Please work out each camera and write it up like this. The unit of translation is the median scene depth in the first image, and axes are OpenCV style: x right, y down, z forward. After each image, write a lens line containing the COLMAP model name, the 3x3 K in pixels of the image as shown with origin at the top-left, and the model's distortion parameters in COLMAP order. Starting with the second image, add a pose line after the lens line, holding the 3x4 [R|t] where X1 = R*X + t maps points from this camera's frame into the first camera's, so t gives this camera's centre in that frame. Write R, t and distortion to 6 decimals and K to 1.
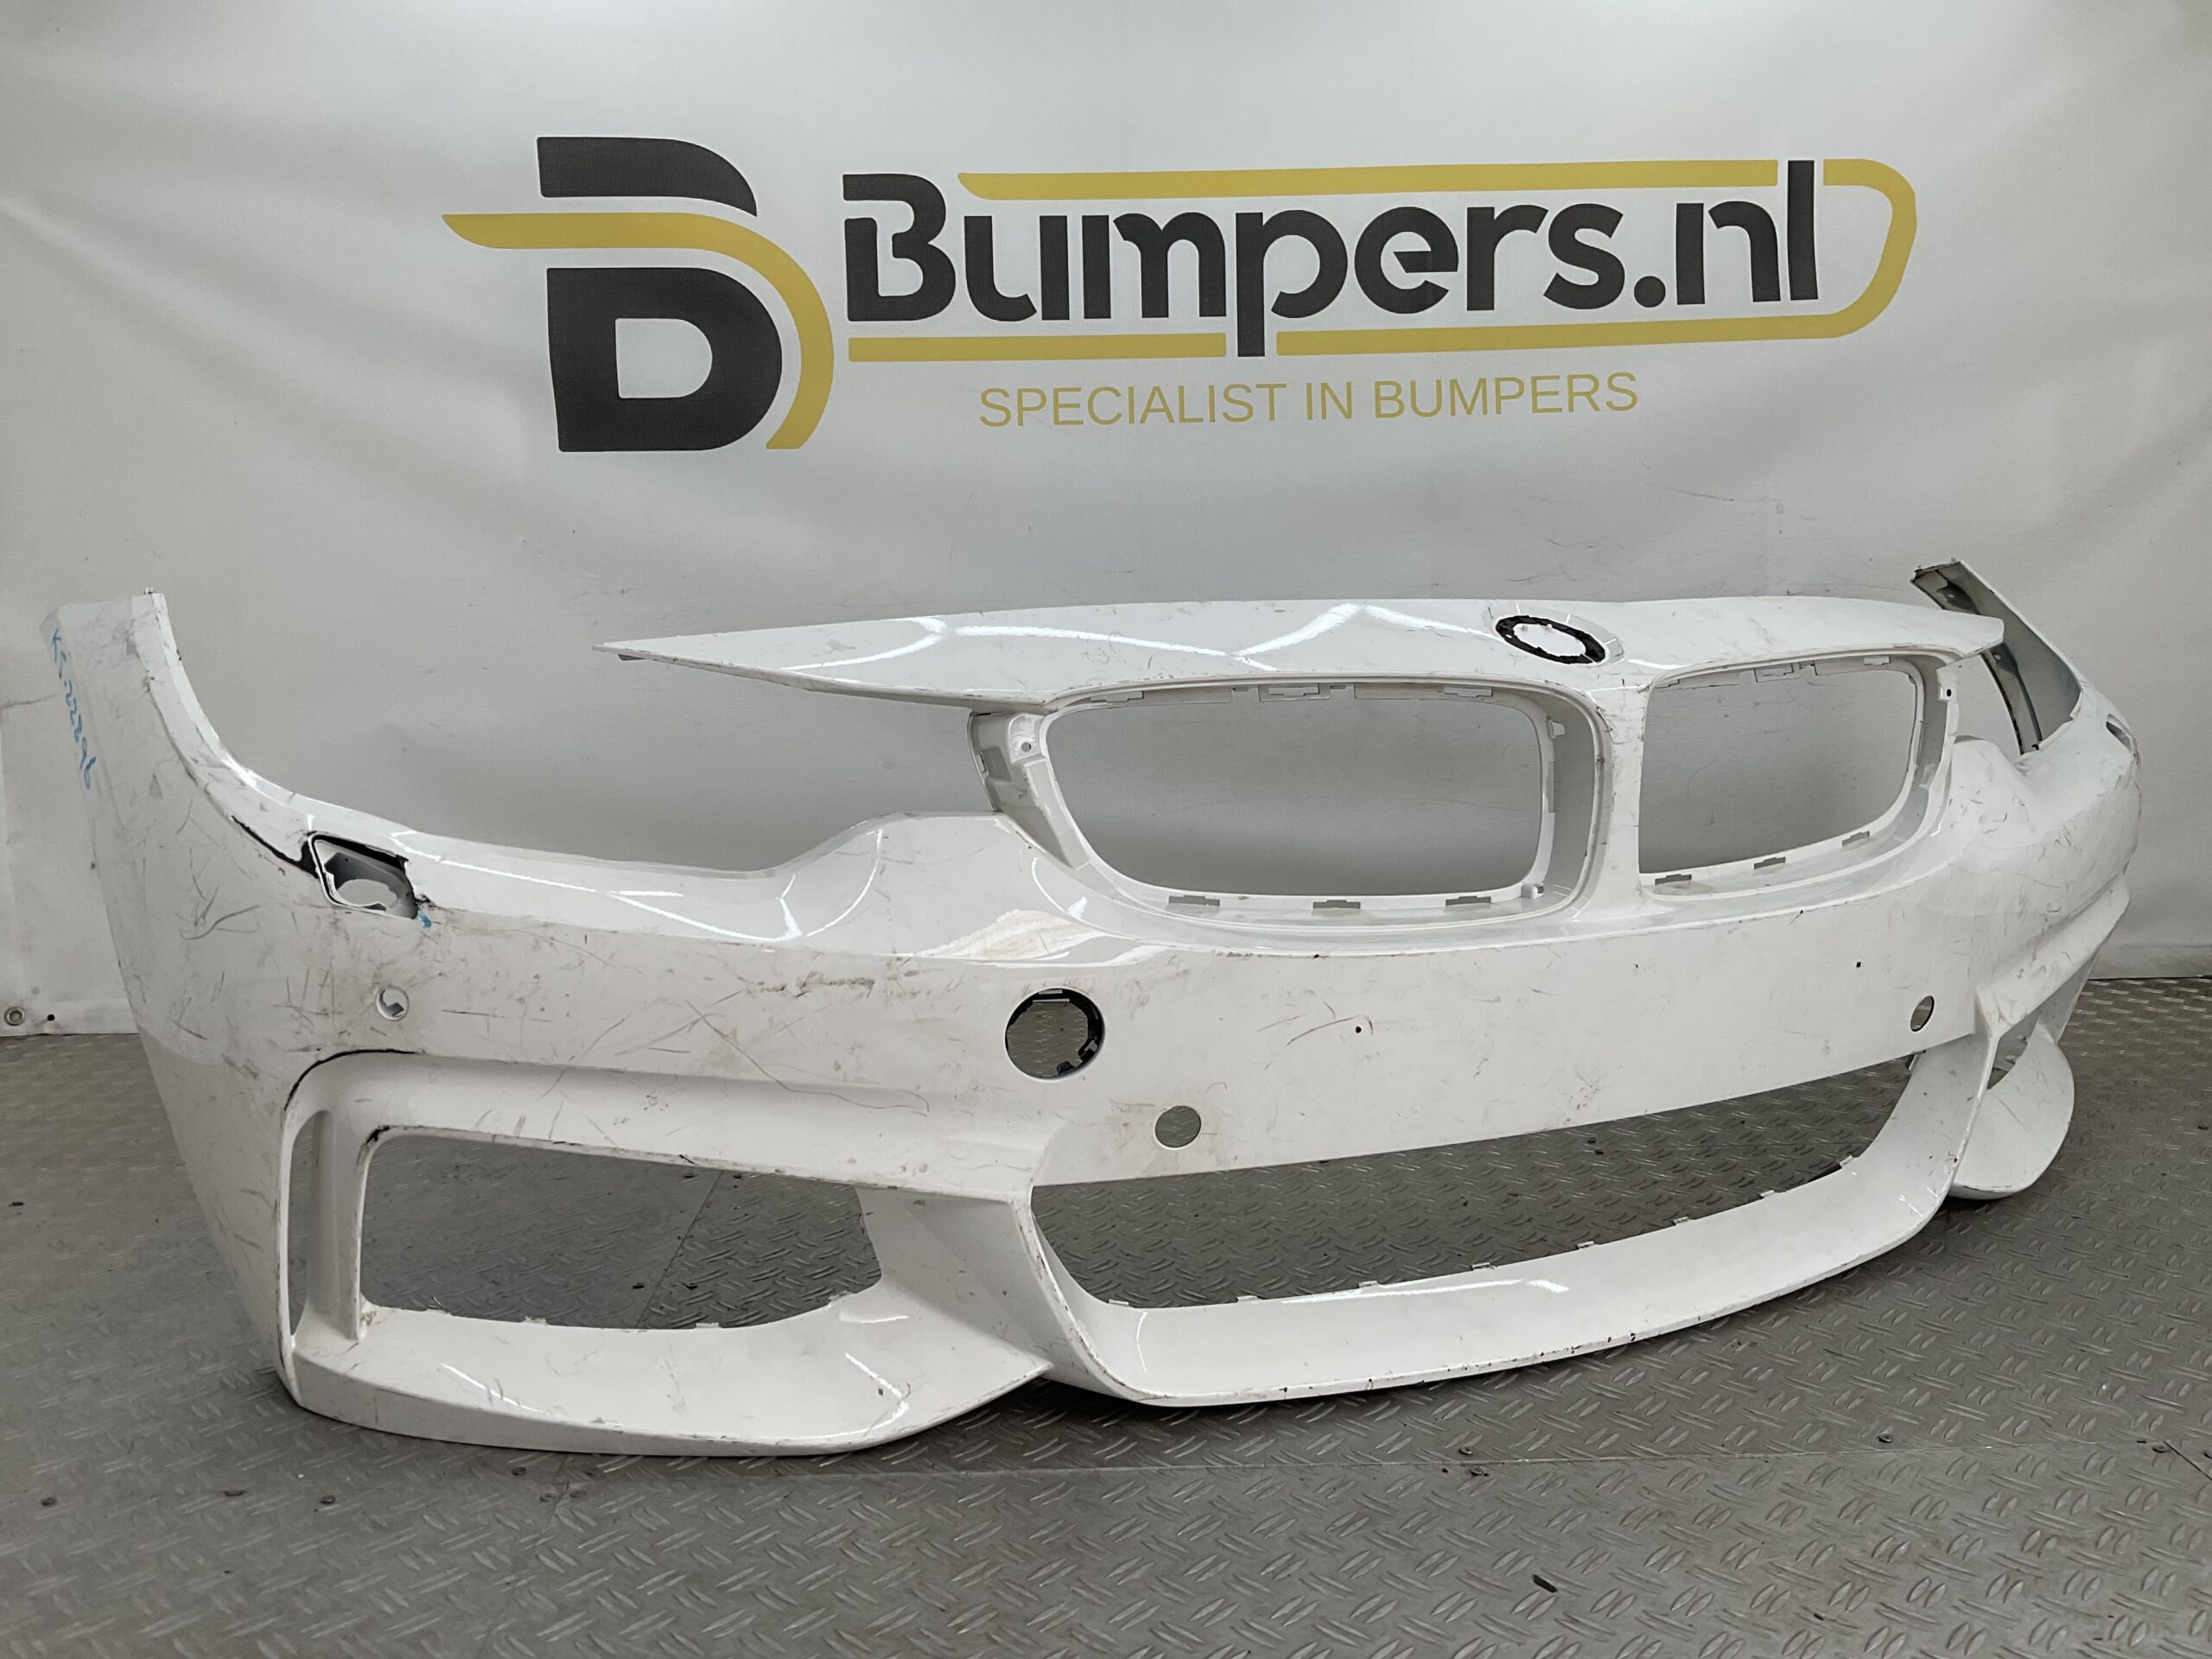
lens RADIAL K [[1840.9, 0, 1102.6], [0, 1840.9, 825.7], [0, 0, 1]] dist [0.080808, -0.142000]
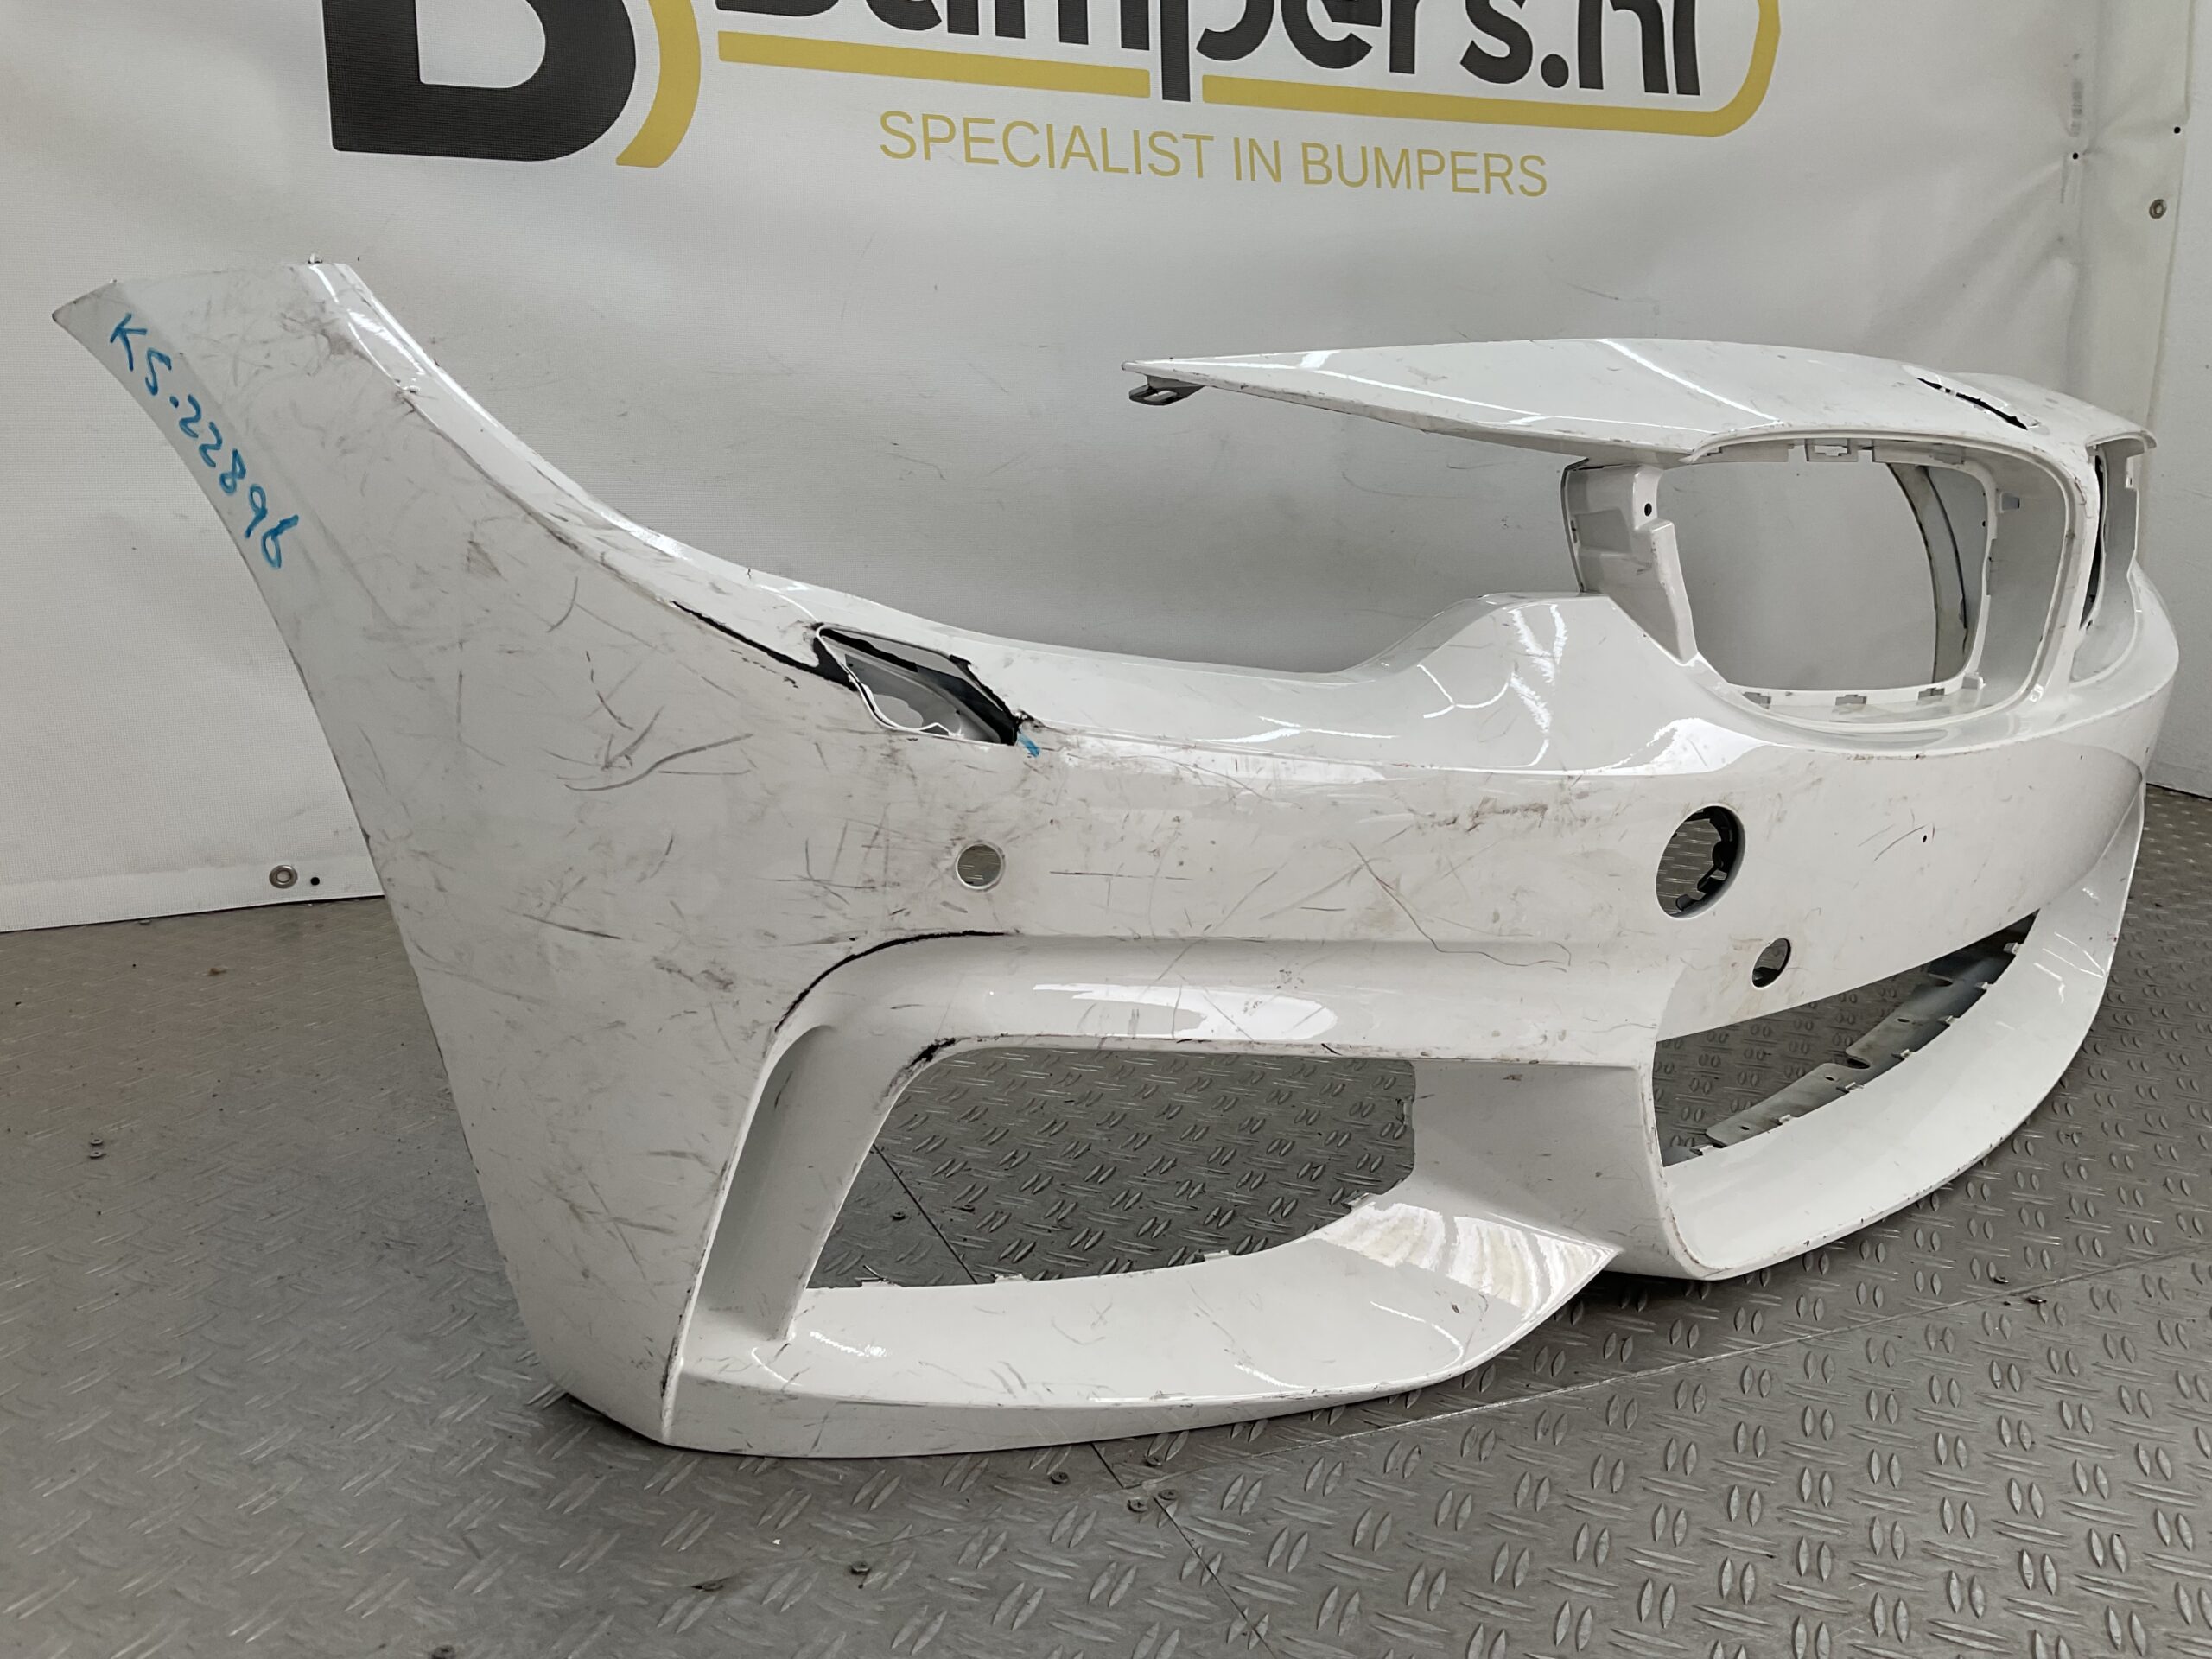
lens RADIAL K [[1840.9, 0, 1111.5], [0, 1840.9, 823.8], [0, 0, 1]] dist [0.080808, -0.142000]
pose [[0.931404, -0.048692, 0.360715, -0.358772], [0.016880, 0.995724, 0.090825, 0.010493], [-0.363595, -0.078506, 0.928243, 0.206248]]
